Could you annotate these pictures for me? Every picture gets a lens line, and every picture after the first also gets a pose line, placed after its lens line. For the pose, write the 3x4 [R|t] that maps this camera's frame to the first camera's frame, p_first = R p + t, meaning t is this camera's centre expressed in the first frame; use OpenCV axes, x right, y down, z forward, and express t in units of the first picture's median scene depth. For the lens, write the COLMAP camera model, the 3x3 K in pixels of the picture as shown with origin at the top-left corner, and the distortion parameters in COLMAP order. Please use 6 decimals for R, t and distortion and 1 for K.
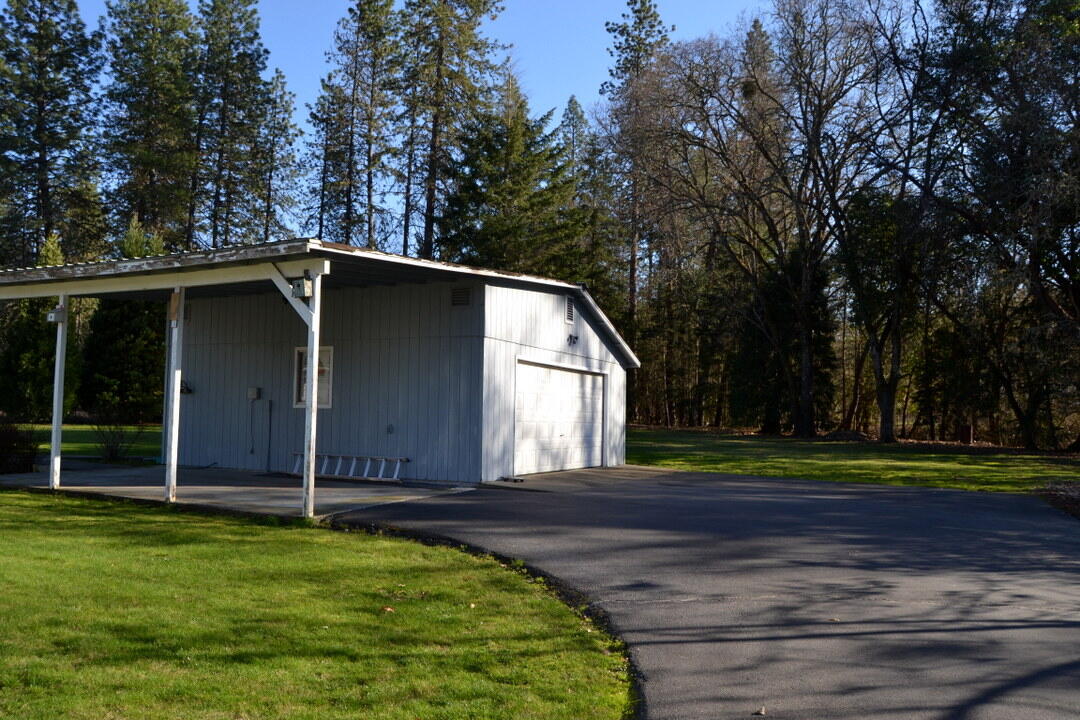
lens RADIAL K [[811.0, 0, 540.0], [0, 811.0, 360.0], [0, 0, 1]] dist [-0.006202, -0.002710]
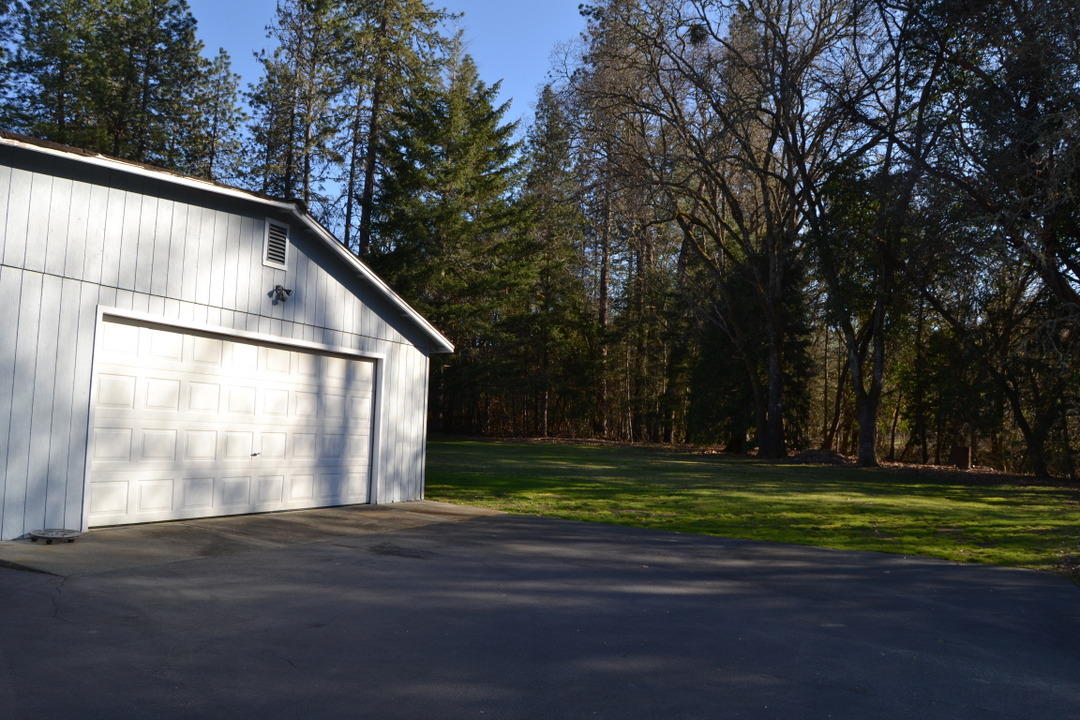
lens RADIAL K [[802.7, 0, 540.0], [0, 802.7, 360.0], [0, 0, 1]] dist [-0.008120, -0.000828]
pose [[0.999847, 0.015576, -0.007913, 0.081486], [-0.015708, 0.999735, -0.016833, 0.010308], [0.007649, 0.016955, 0.999827, 0.145101]]
